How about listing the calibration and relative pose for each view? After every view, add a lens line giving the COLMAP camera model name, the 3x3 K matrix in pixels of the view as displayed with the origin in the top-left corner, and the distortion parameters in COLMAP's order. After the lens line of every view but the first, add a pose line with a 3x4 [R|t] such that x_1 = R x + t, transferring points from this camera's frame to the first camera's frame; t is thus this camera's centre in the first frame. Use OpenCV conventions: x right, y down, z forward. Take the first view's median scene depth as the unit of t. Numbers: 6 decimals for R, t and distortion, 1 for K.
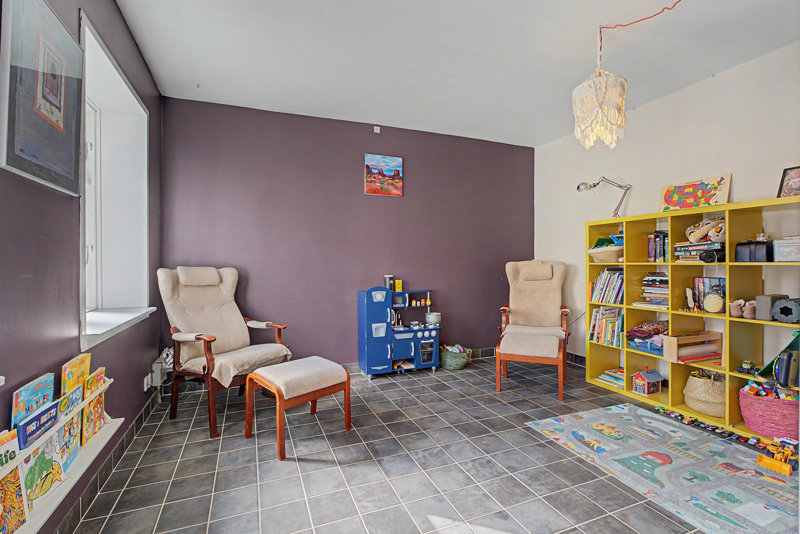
lens RADIAL K [[373.4, 0, 399.6], [0, 373.4, 263.6], [0, 0, 1]] dist [0.001309, 0.000135]
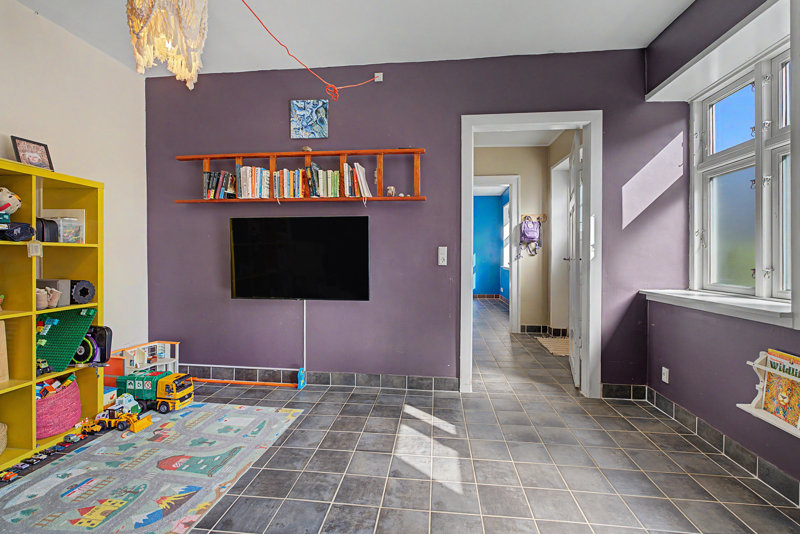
lens RADIAL K [[363.2, 0, 396.9], [0, 363.2, 260.4], [0, 0, 1]] dist [-0.000701, 0.000104]
pose [[-0.876580, -0.005759, 0.481222, -0.174036], [-0.002054, 0.999964, 0.008227, 0.032450], [-0.481252, 0.006223, -0.876560, 1.435196]]
